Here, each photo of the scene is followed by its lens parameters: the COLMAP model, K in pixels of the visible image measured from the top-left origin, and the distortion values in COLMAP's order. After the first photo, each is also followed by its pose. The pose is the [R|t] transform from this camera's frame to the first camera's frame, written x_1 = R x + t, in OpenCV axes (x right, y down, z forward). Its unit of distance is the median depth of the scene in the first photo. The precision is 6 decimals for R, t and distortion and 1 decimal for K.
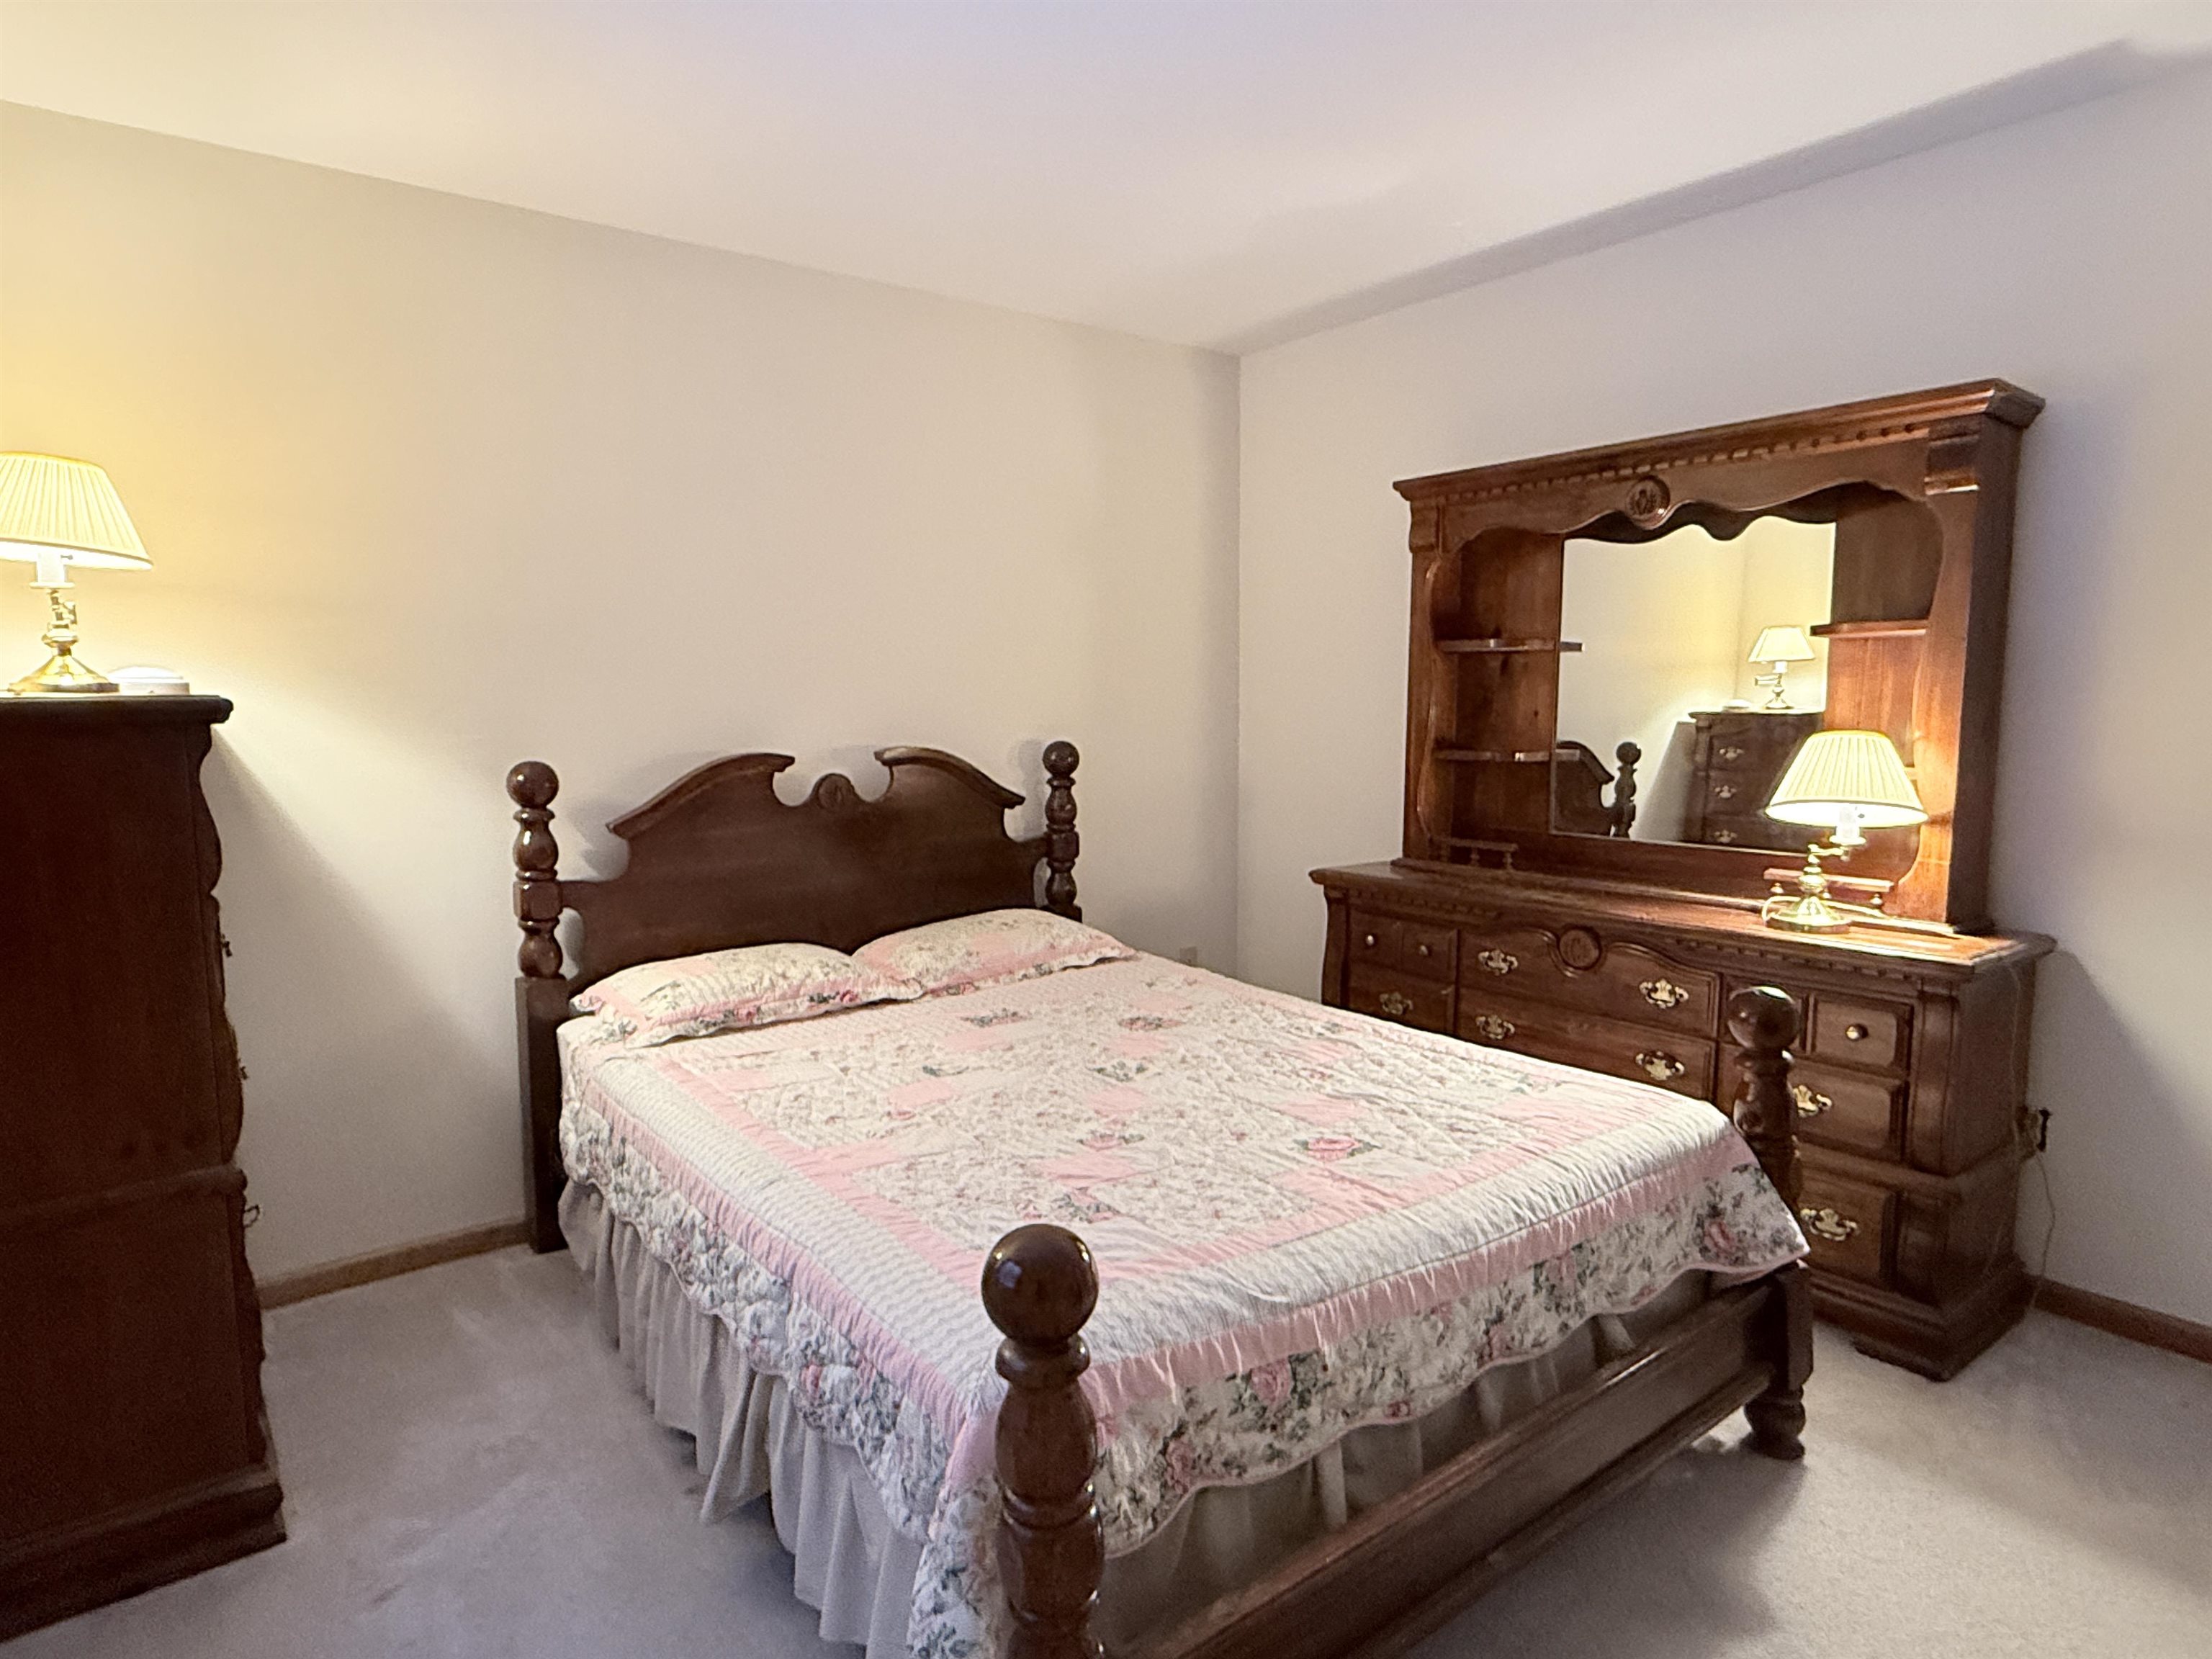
lens RADIAL K [[1270.7, 0, 1097.5], [0, 1270.7, 833.3], [0, 0, 1]] dist [0.000601, -0.000228]
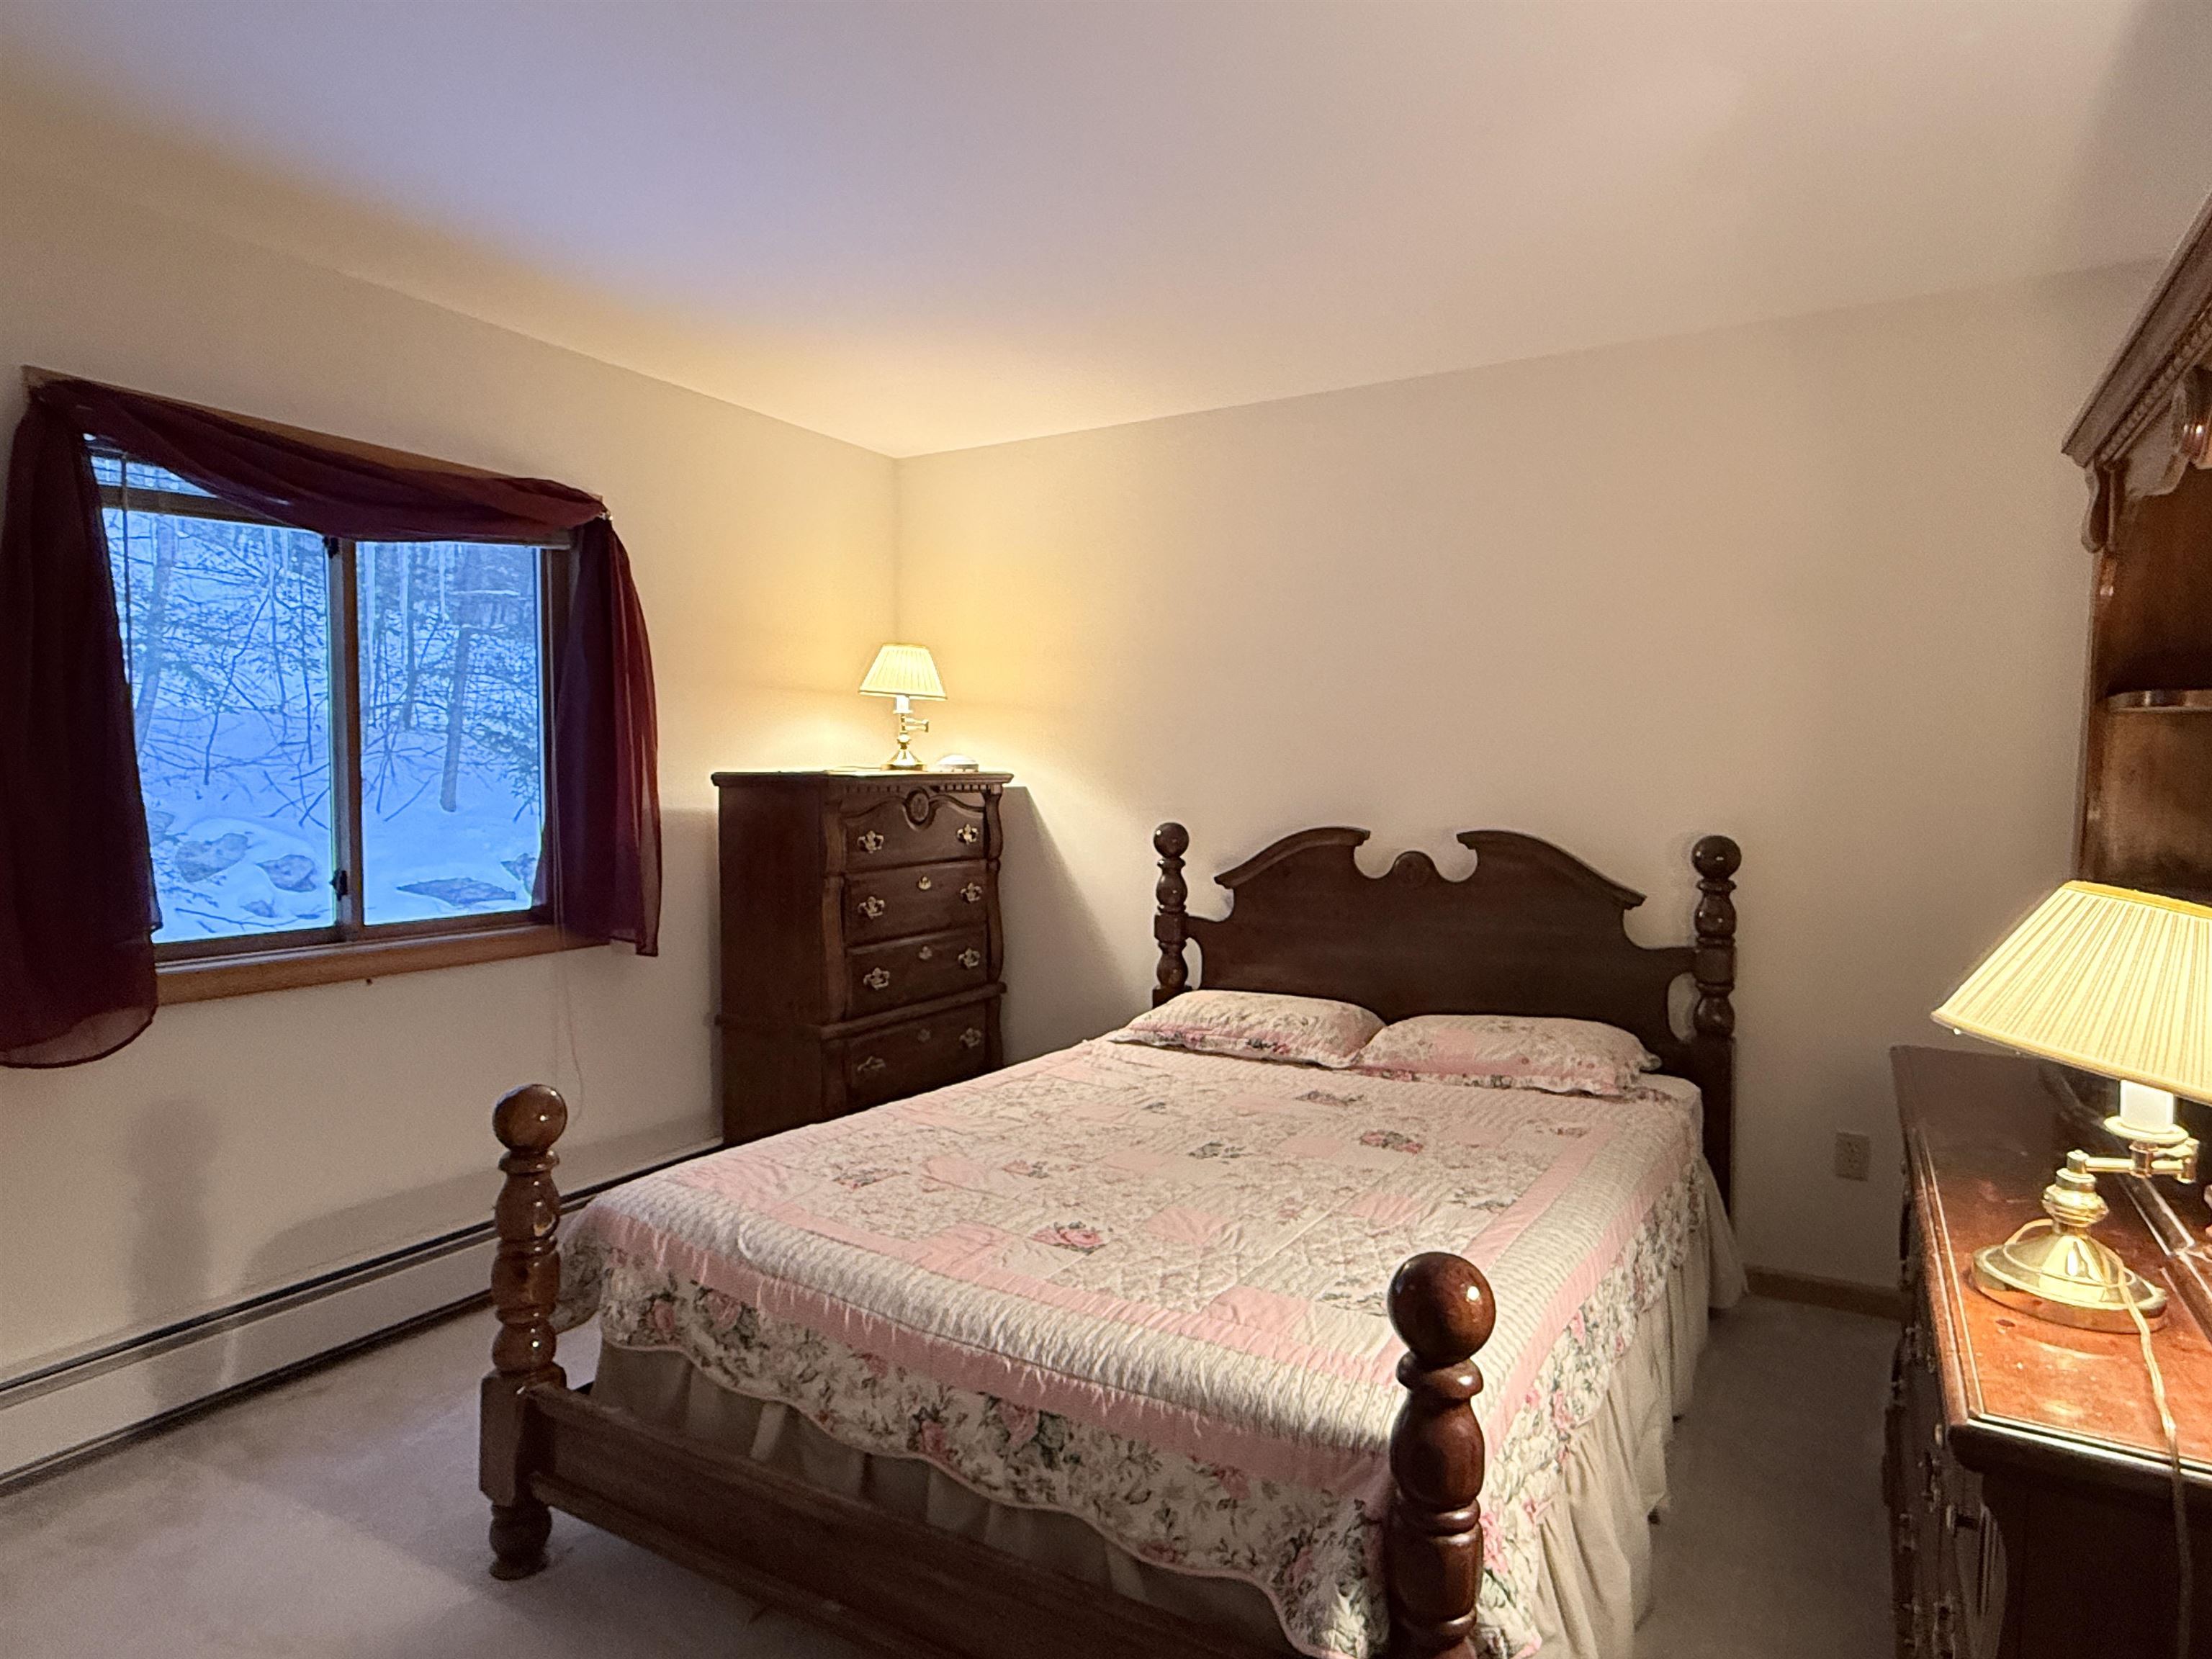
lens RADIAL K [[1270.7, 0, 1097.5], [0, 1270.7, 833.3], [0, 0, 1]] dist [0.000601, -0.000228]
pose [[0.372818, 0.054035, -0.926330, 0.827402], [-0.106776, 0.994170, 0.015018, -0.062063], [0.921741, 0.093311, 0.376414, 0.468224]]
